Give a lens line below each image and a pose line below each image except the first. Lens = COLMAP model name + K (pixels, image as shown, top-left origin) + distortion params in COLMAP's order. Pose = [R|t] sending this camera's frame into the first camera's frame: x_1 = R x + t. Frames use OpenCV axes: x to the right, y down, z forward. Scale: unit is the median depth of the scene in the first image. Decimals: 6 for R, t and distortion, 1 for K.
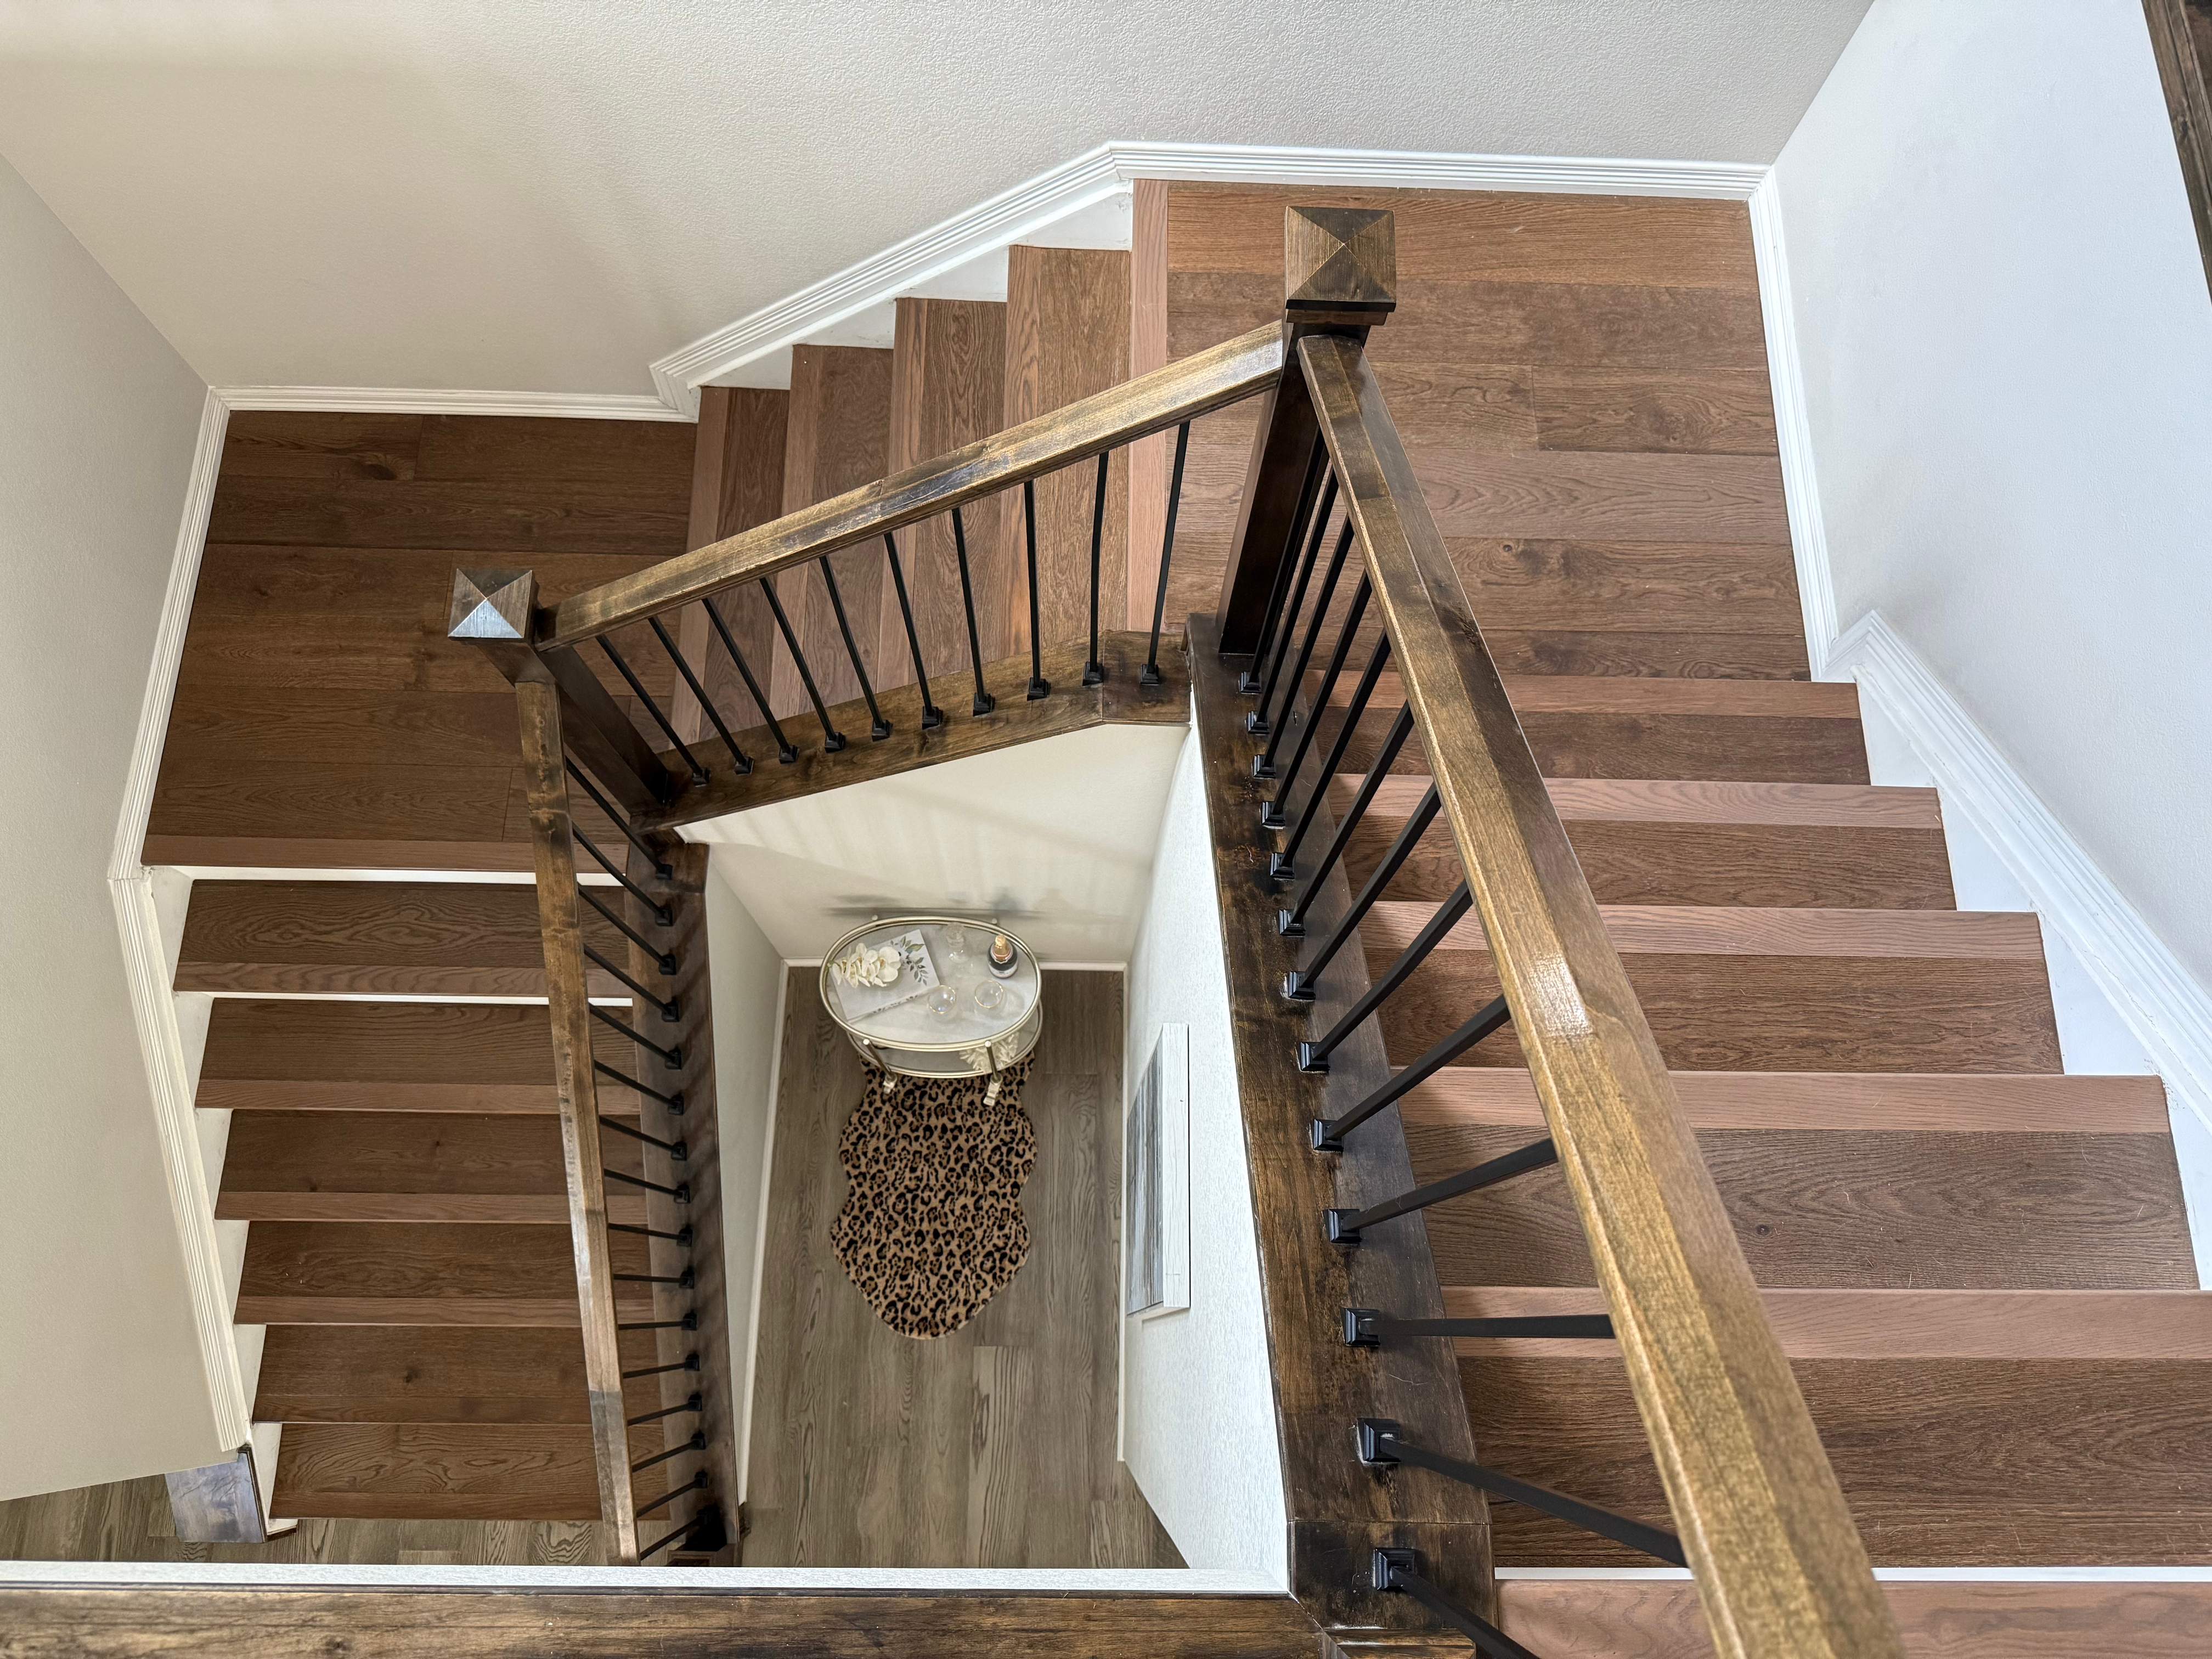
lens RADIAL K [[1569.4, 0, 1103.8], [0, 1569.4, 820.4], [0, 0, 1]] dist [0.018723, -0.037756]
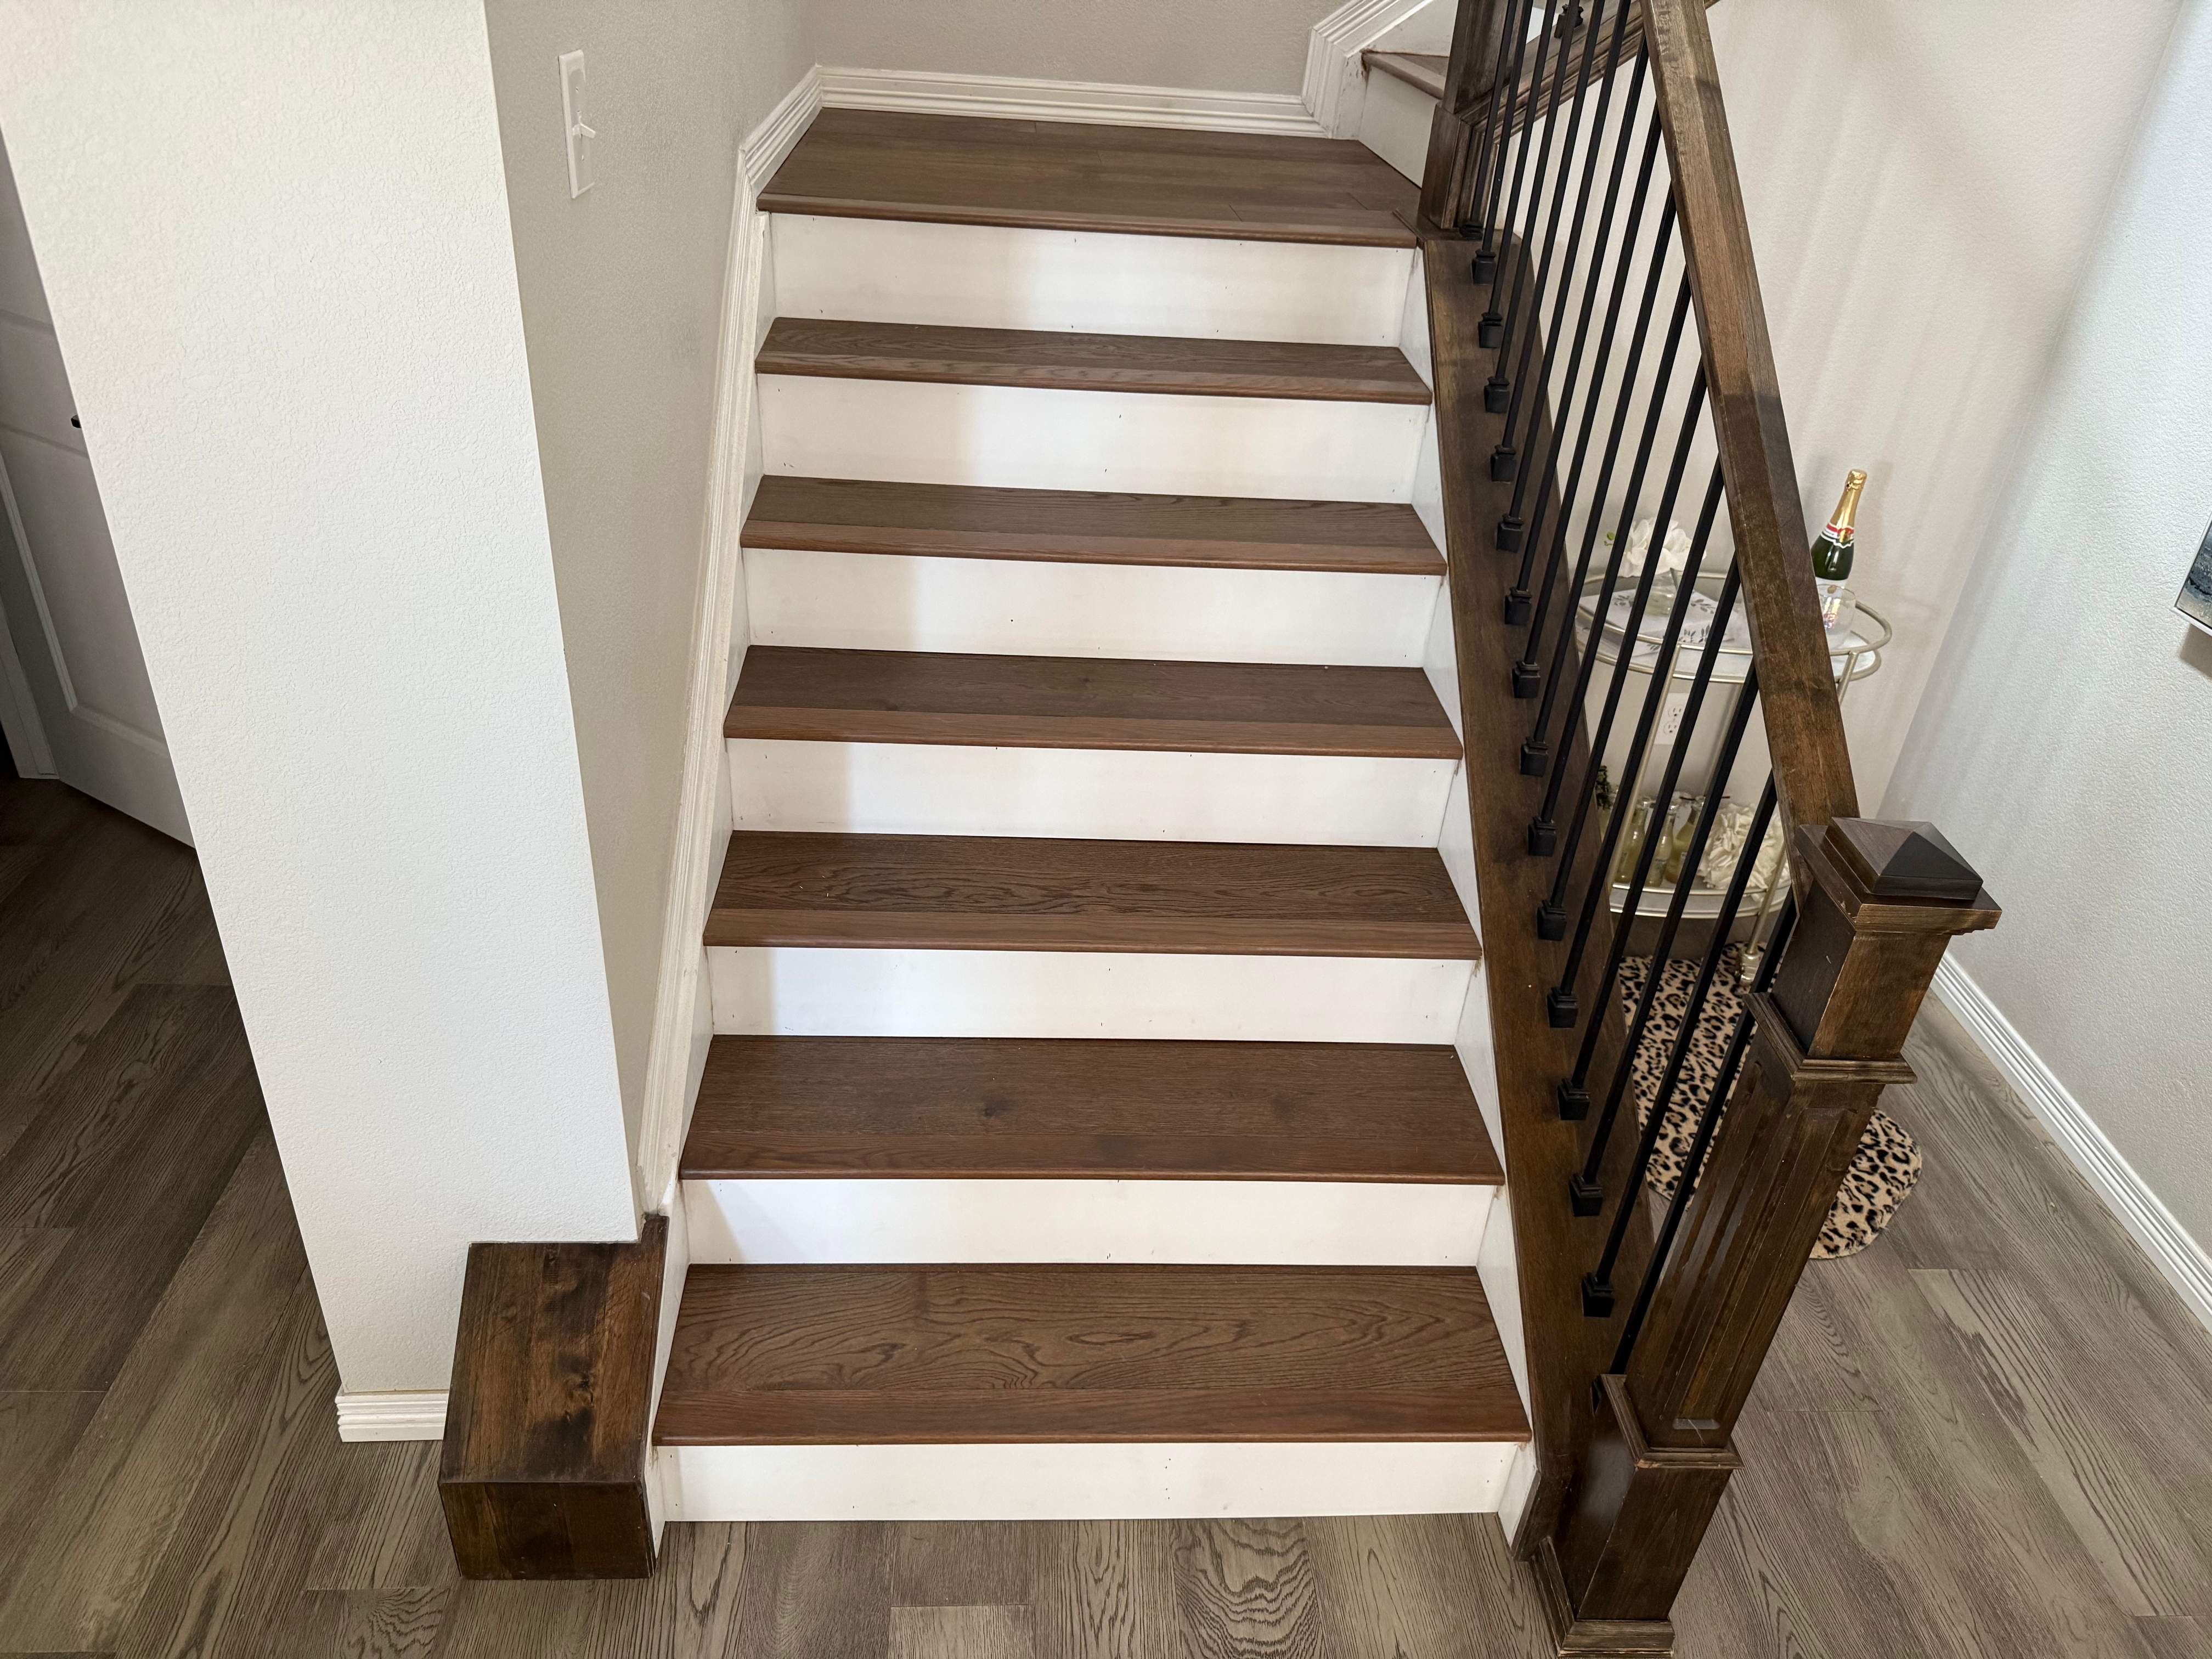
lens RADIAL K [[1569.4, 0, 1091.6], [0, 1569.4, 817.1], [0, 0, 1]] dist [0.018723, -0.037756]
pose [[0.997847, -0.007264, 0.065181, -0.430336], [0.048946, 0.743981, -0.666406, 0.611286], [-0.043652, 0.668162, 0.742734, 0.539388]]
